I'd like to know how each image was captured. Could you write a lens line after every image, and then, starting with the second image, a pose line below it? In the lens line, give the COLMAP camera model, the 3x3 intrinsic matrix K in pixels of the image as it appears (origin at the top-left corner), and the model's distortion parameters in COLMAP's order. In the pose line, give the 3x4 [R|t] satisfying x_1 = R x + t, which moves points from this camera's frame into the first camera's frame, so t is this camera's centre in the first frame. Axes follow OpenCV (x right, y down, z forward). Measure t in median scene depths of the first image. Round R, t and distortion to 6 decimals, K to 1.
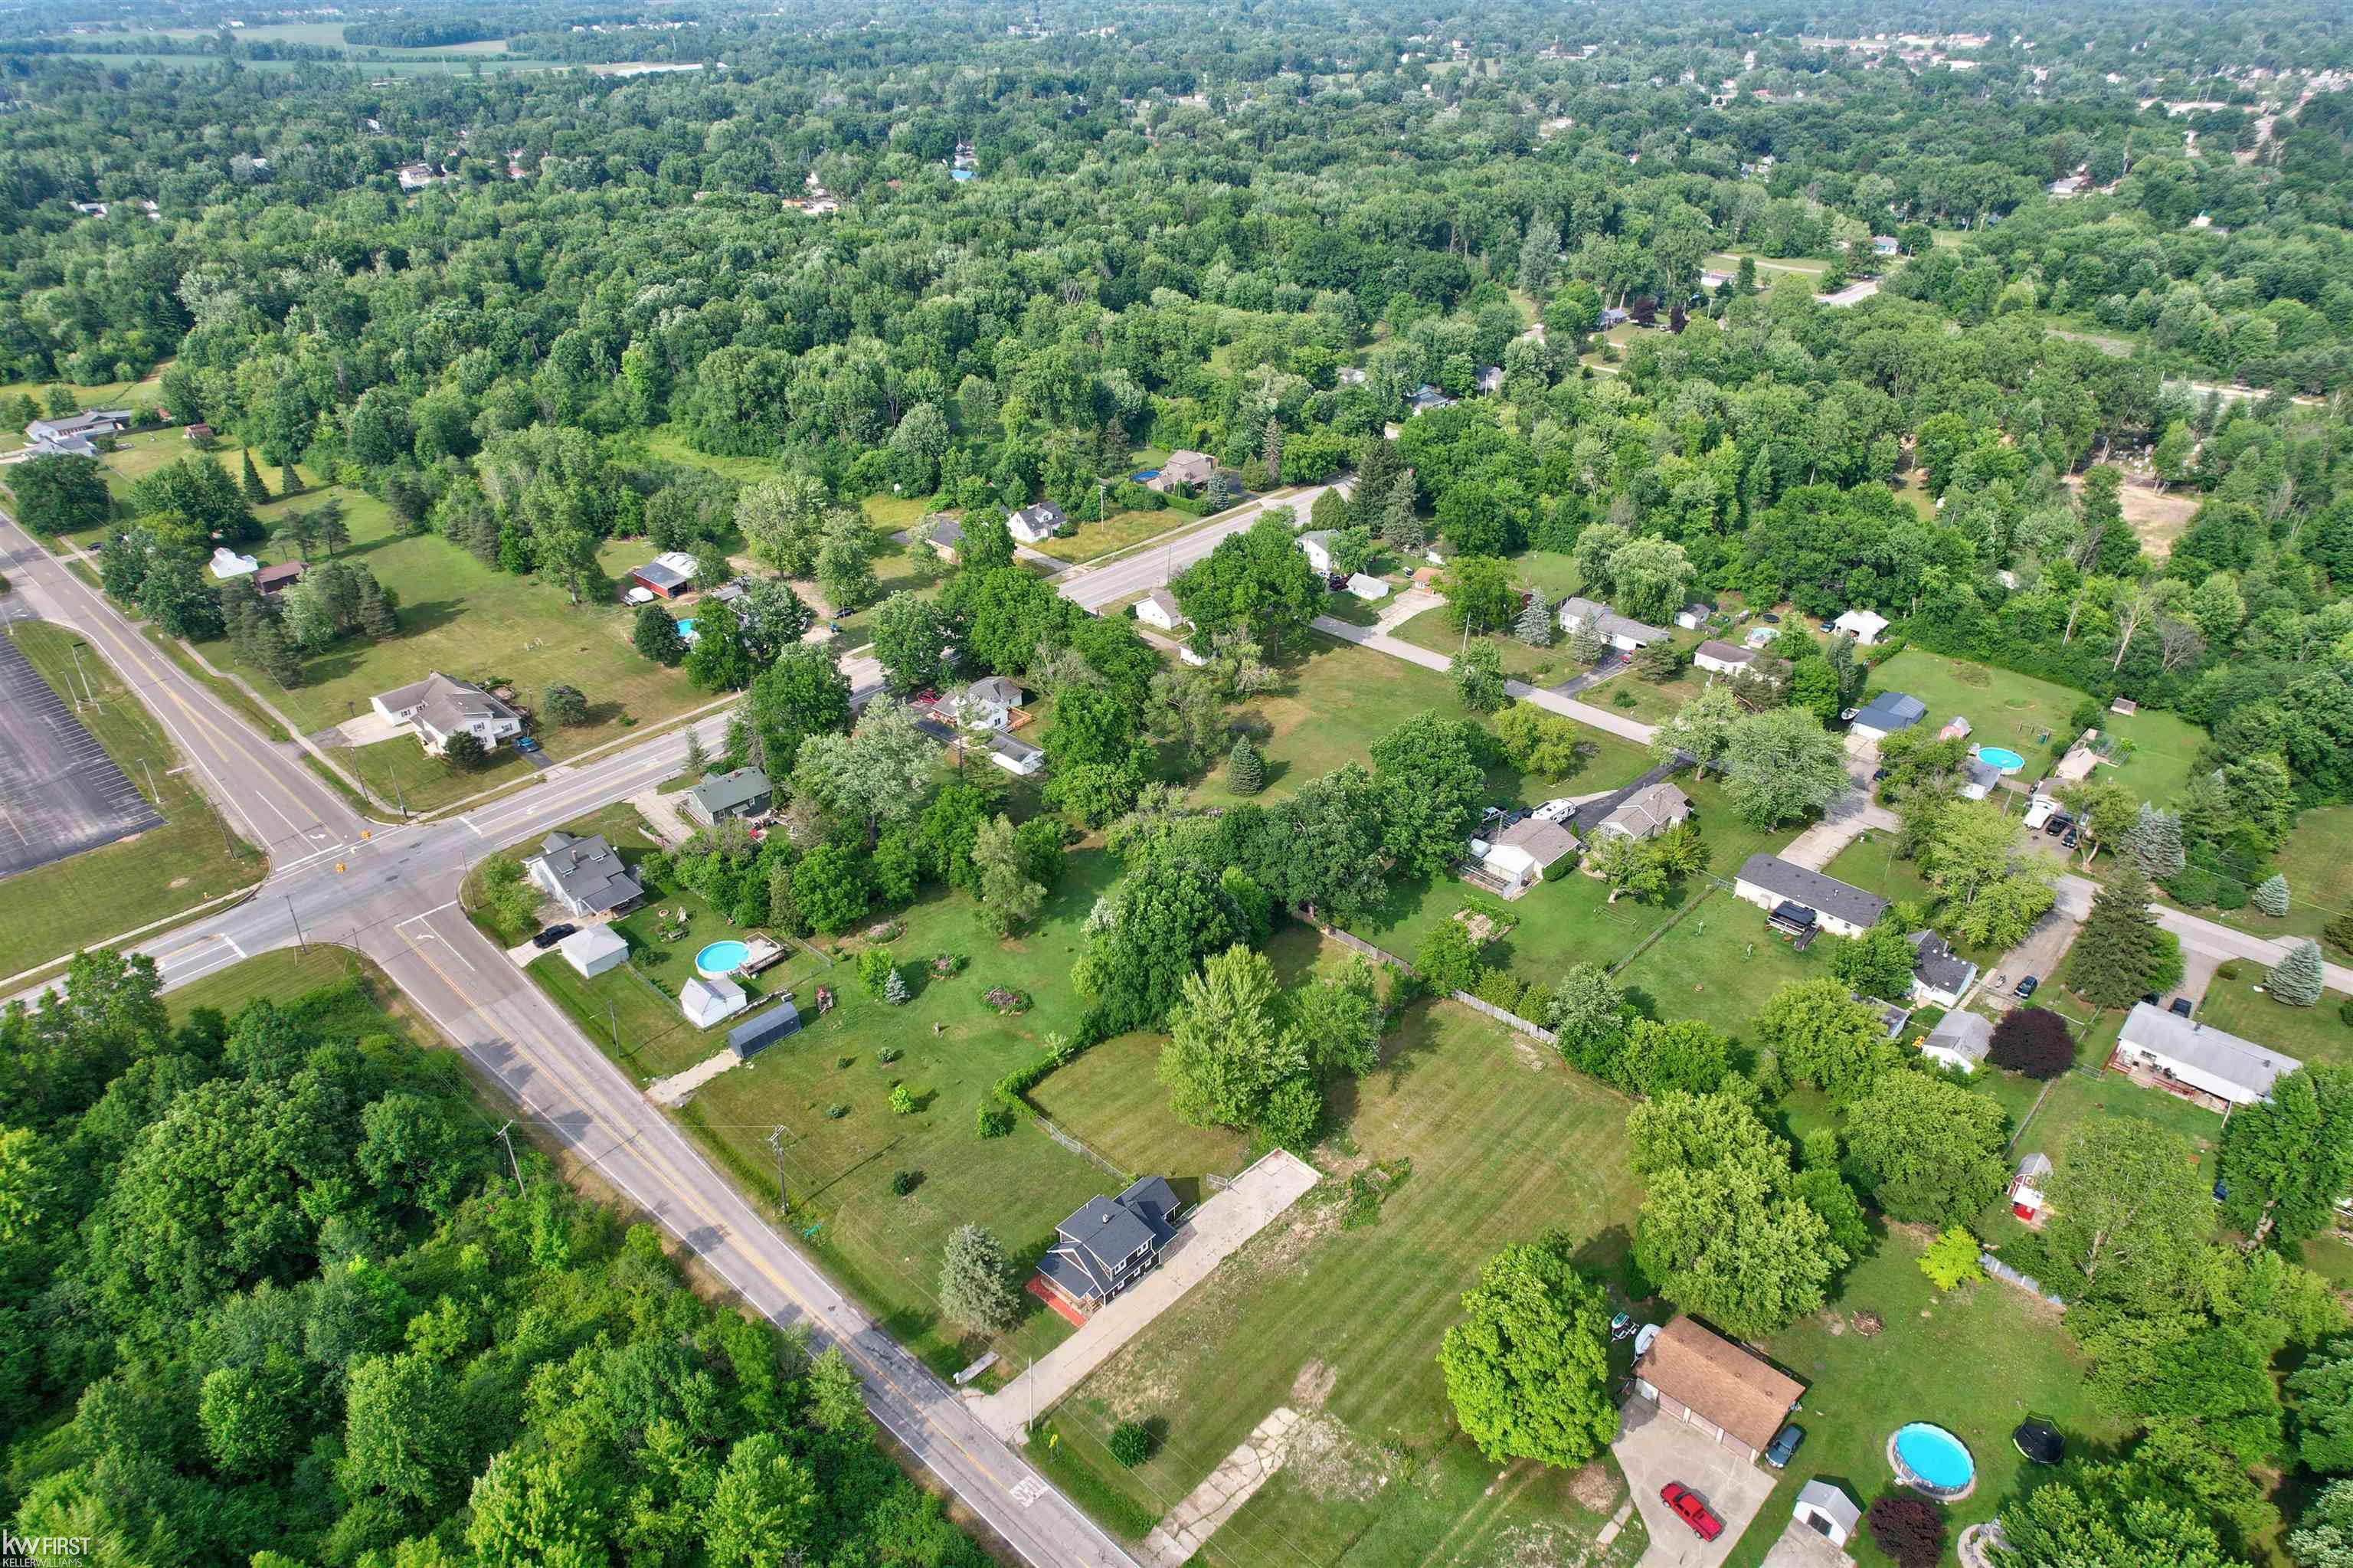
lens RADIAL K [[1501.8, 0, 1176.2], [0, 1501.8, 795.2], [0, 0, 1]] dist [-0.078786, 0.072396]
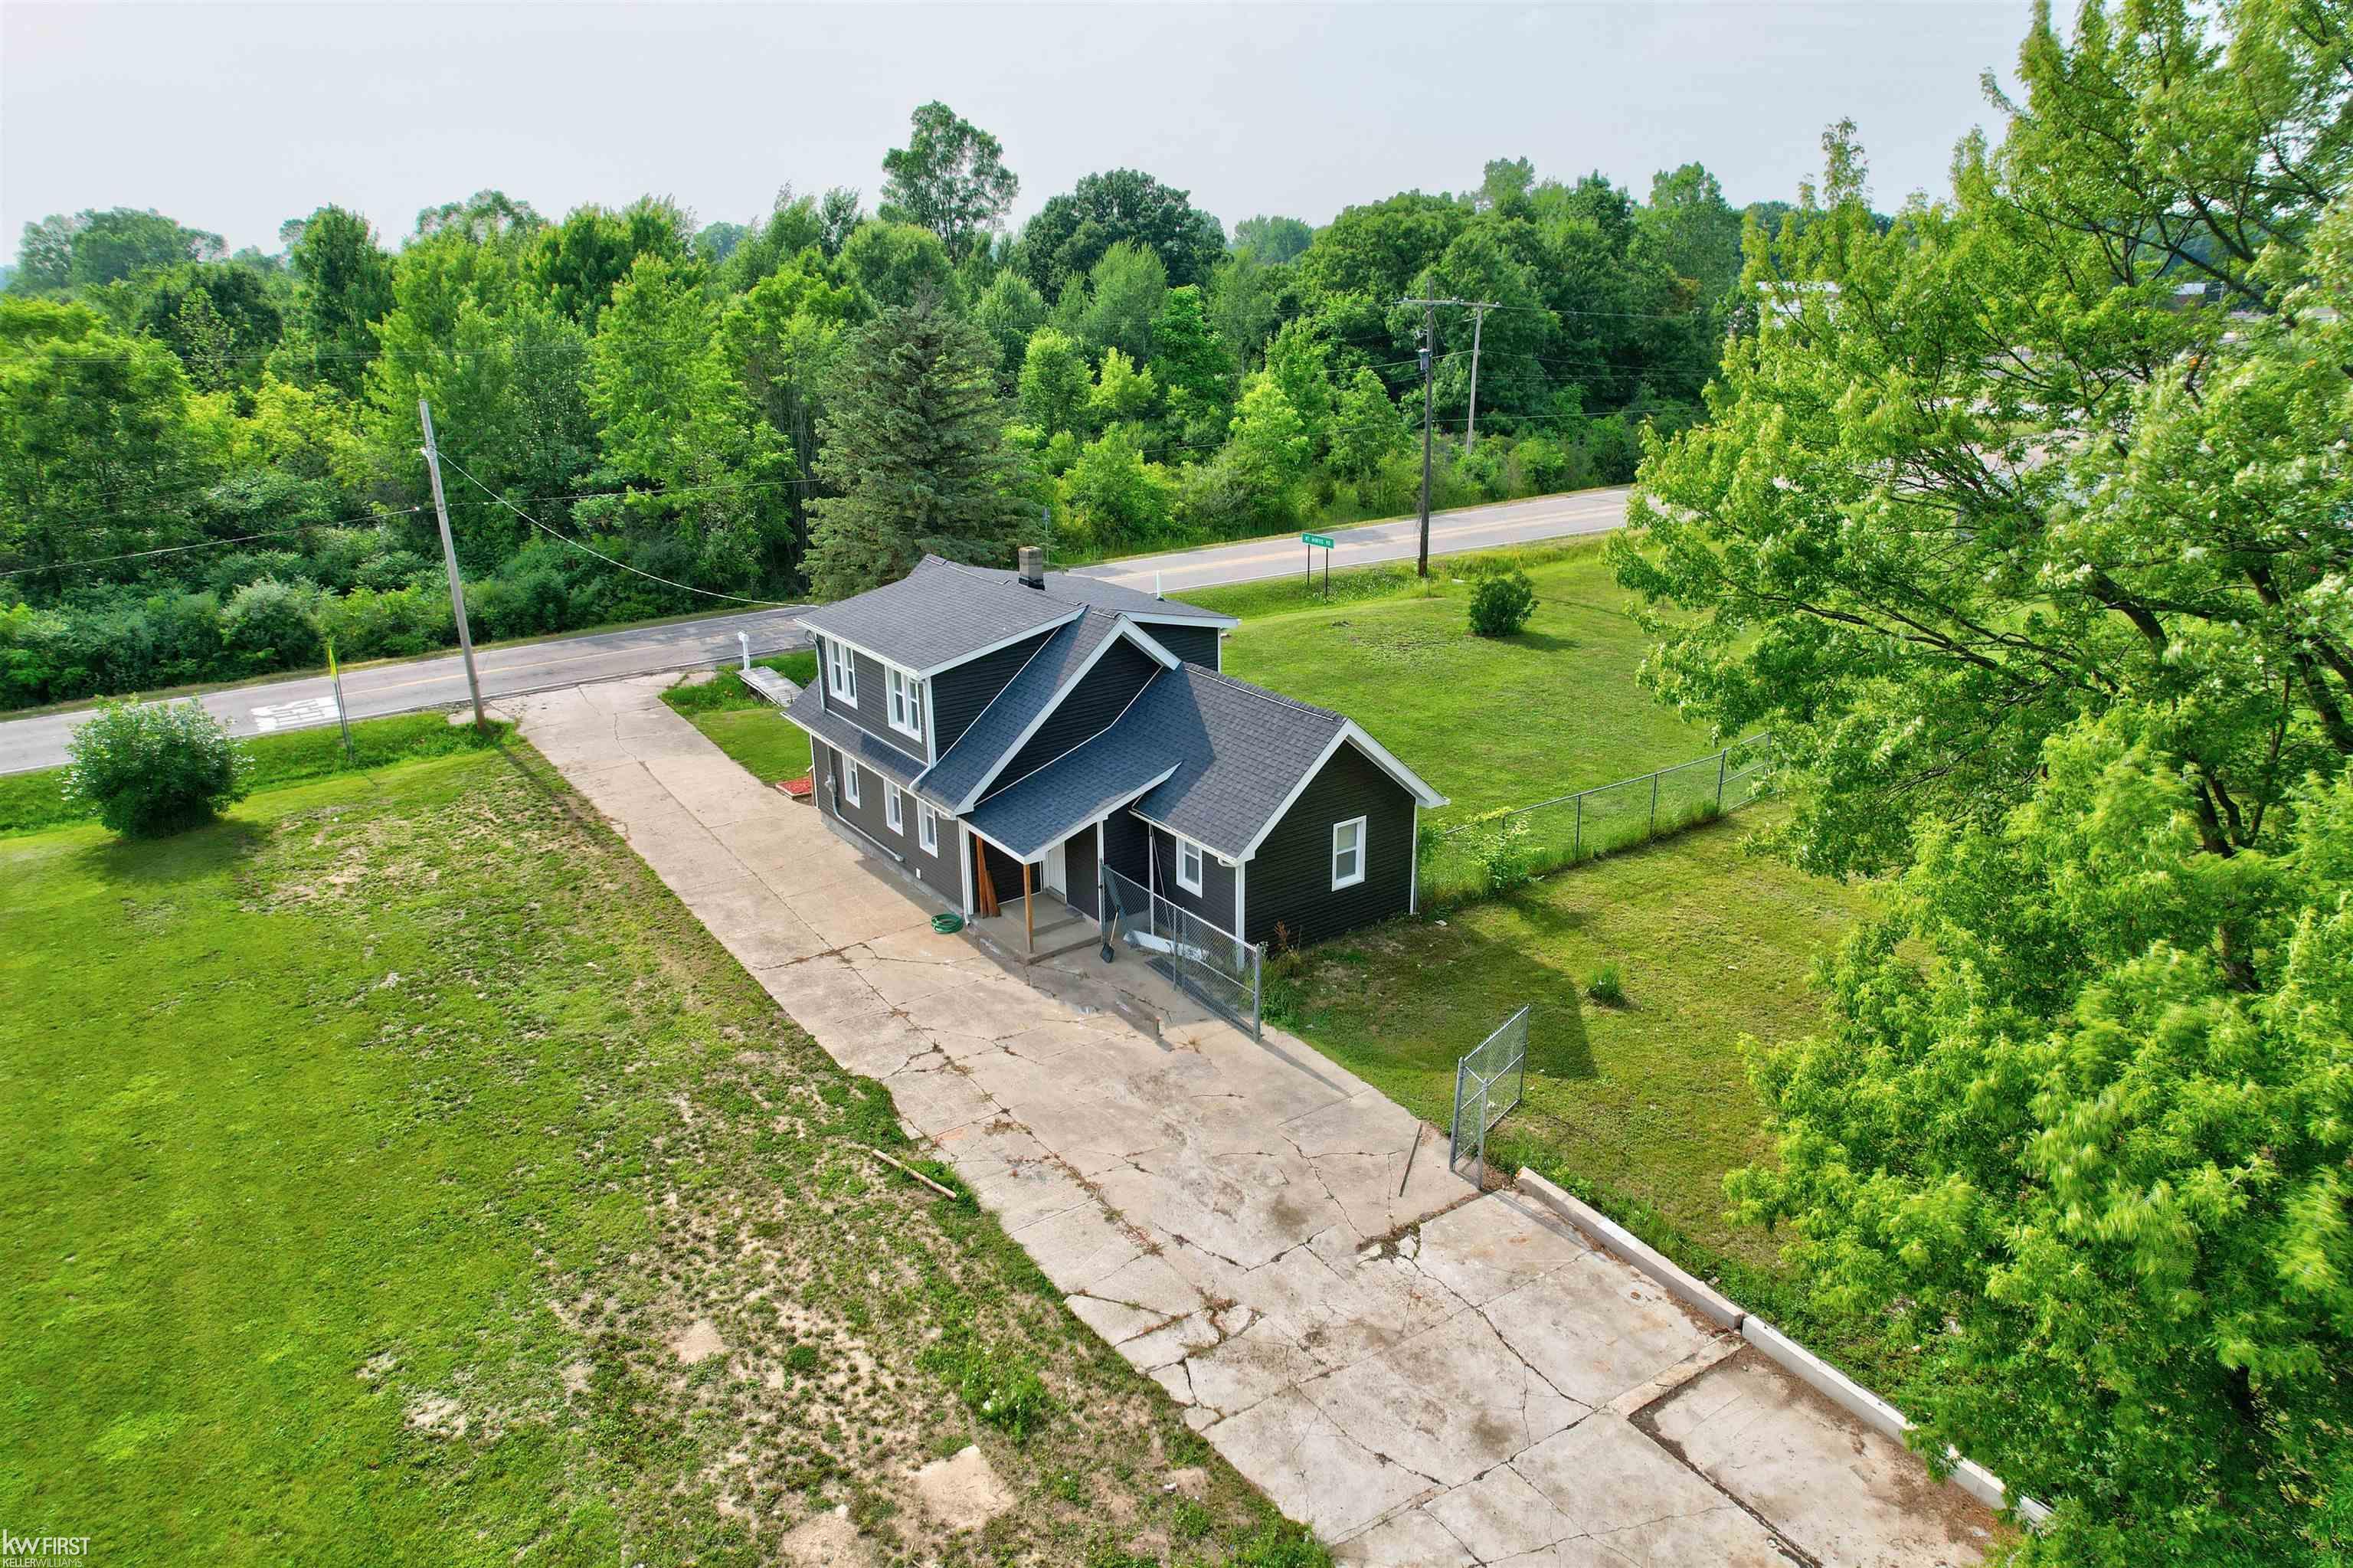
lens RADIAL K [[1501.8, 0, 1176.2], [0, 1501.8, 795.2], [0, 0, 1]] dist [-0.078786, 0.072396]
pose [[-0.197430, 0.343258, -0.918257, 0.117069], [-0.482722, 0.781221, 0.395820, 0.148348], [0.853230, 0.521410, 0.011462, 0.726088]]
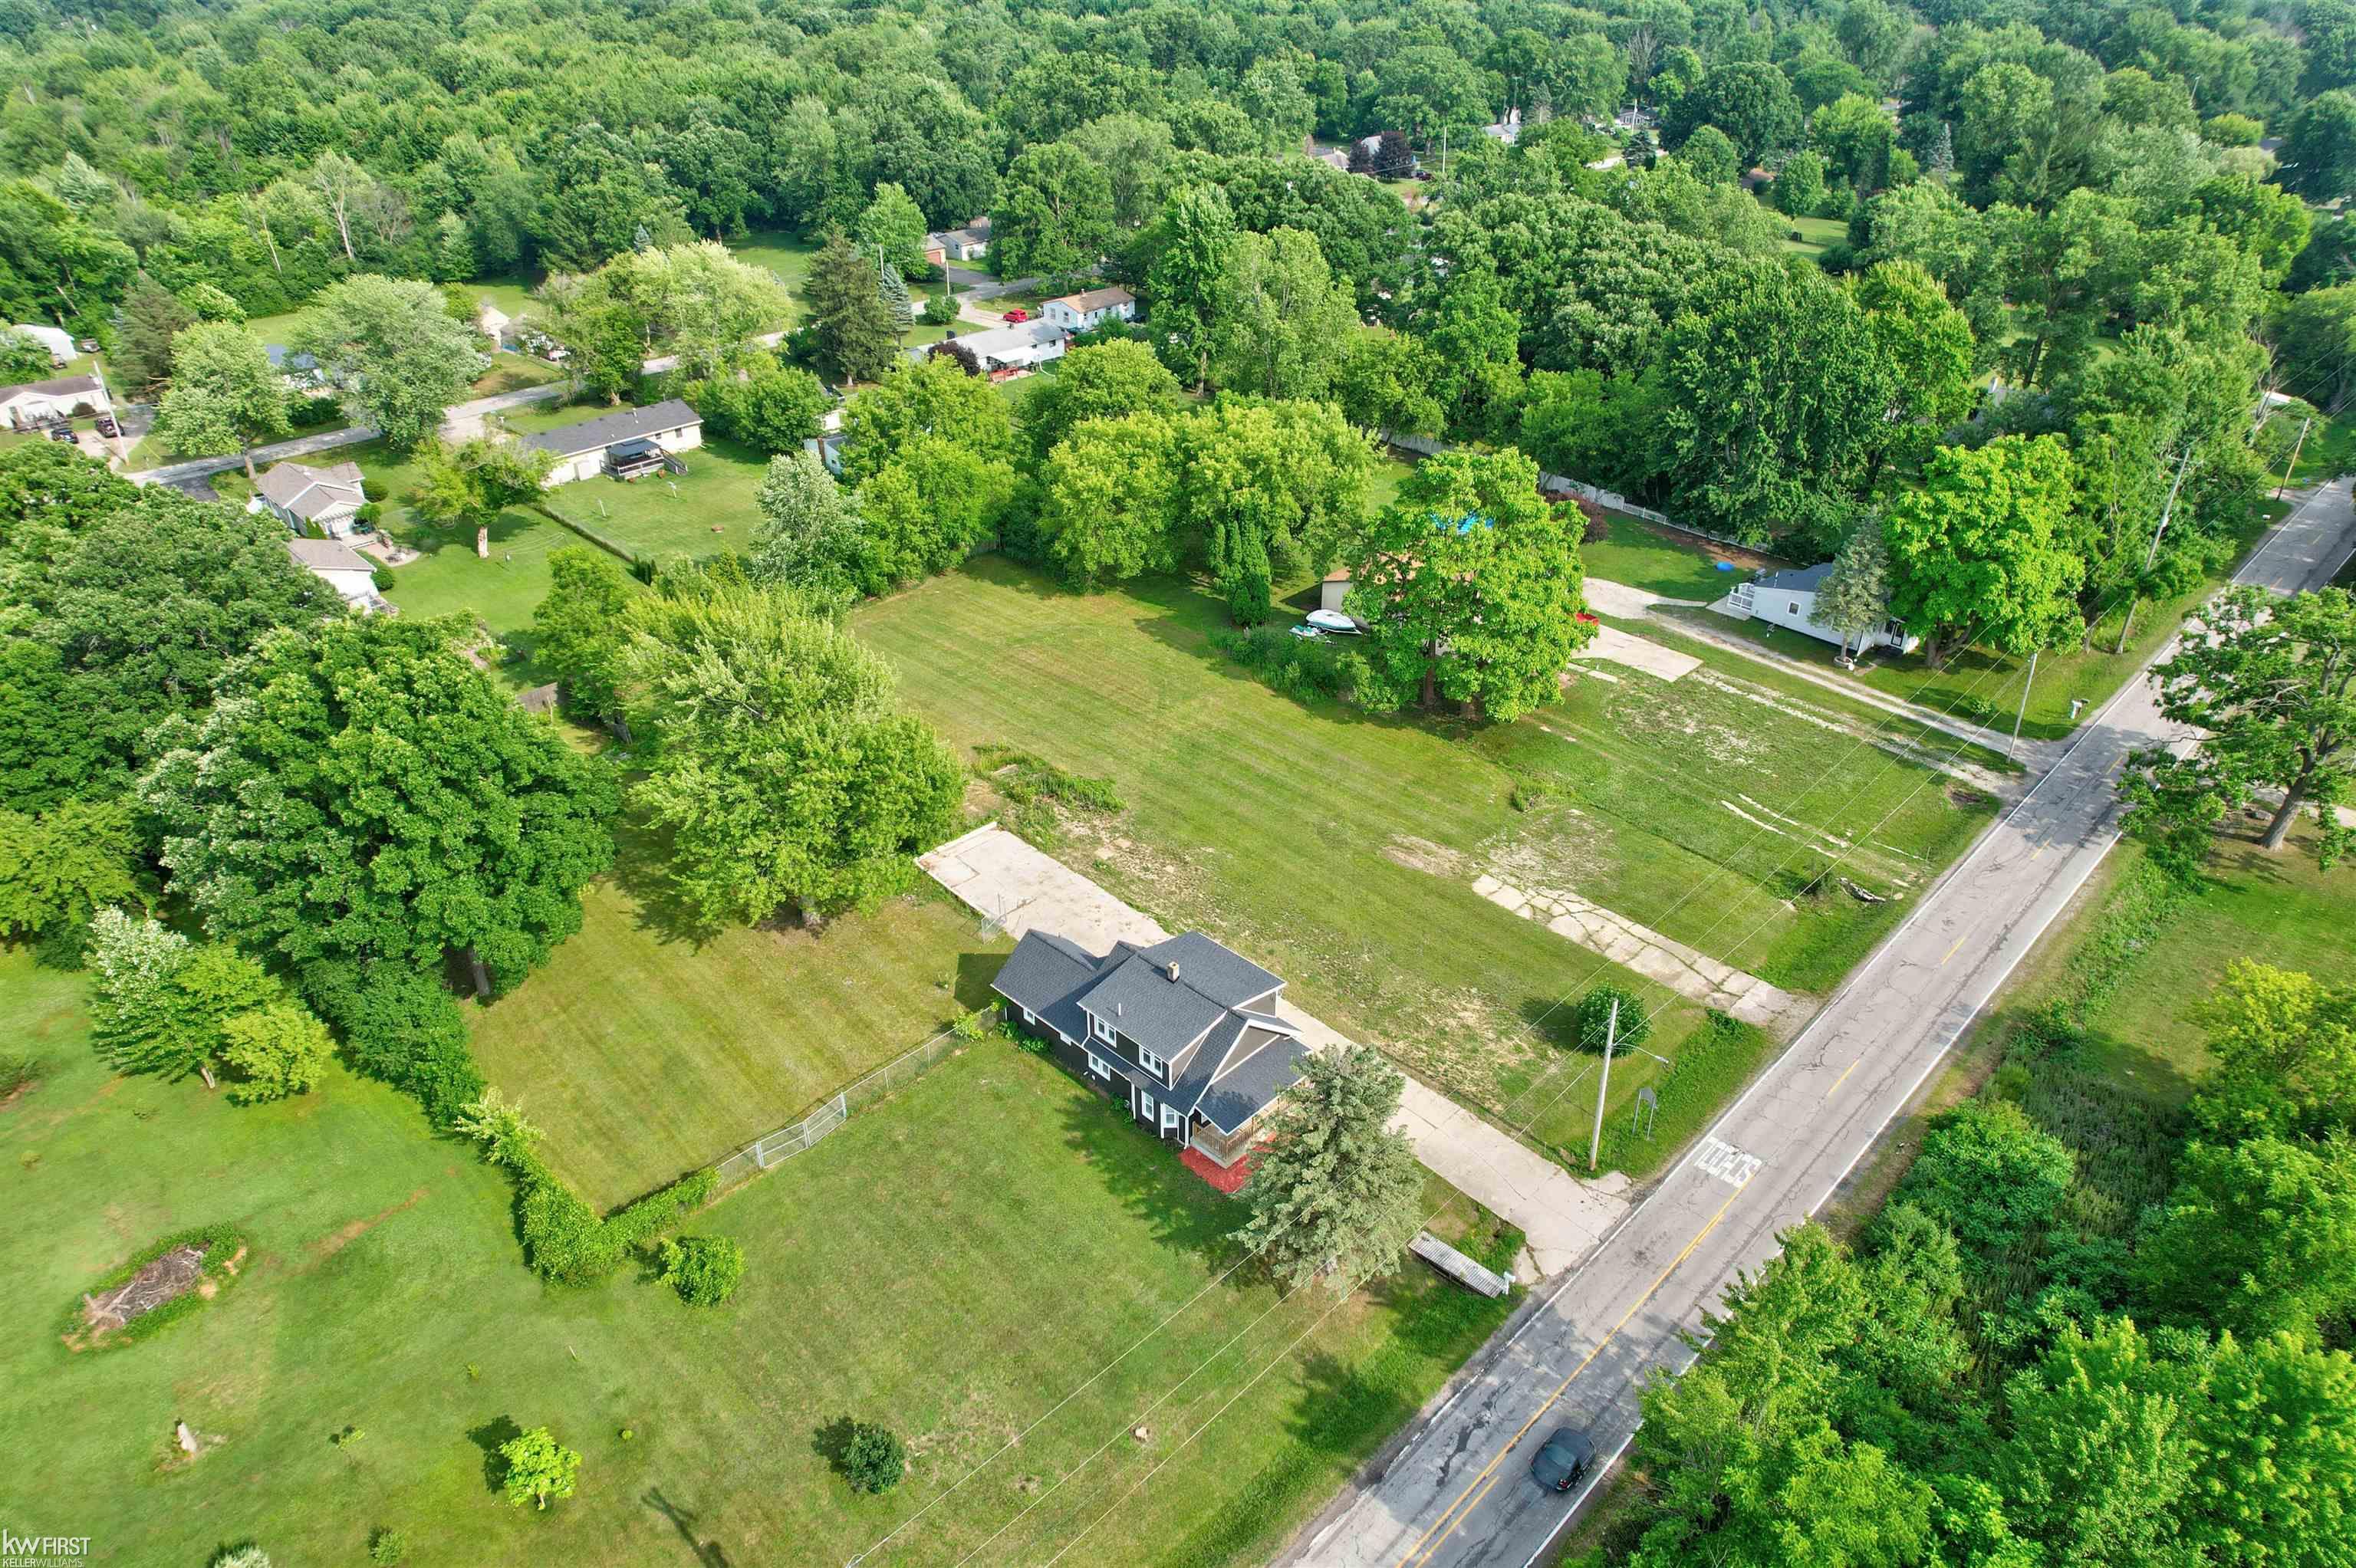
lens RADIAL K [[1503.5, 0, 1177.7], [0, 1503.5, 795.2], [0, 0, 1]] dist [-0.078786, 0.072396]
pose [[0.025198, -0.509704, 0.859981, -0.305368], [0.507972, 0.747447, 0.428122, 0.024463], [-0.861005, 0.426058, 0.277749, 0.590027]]
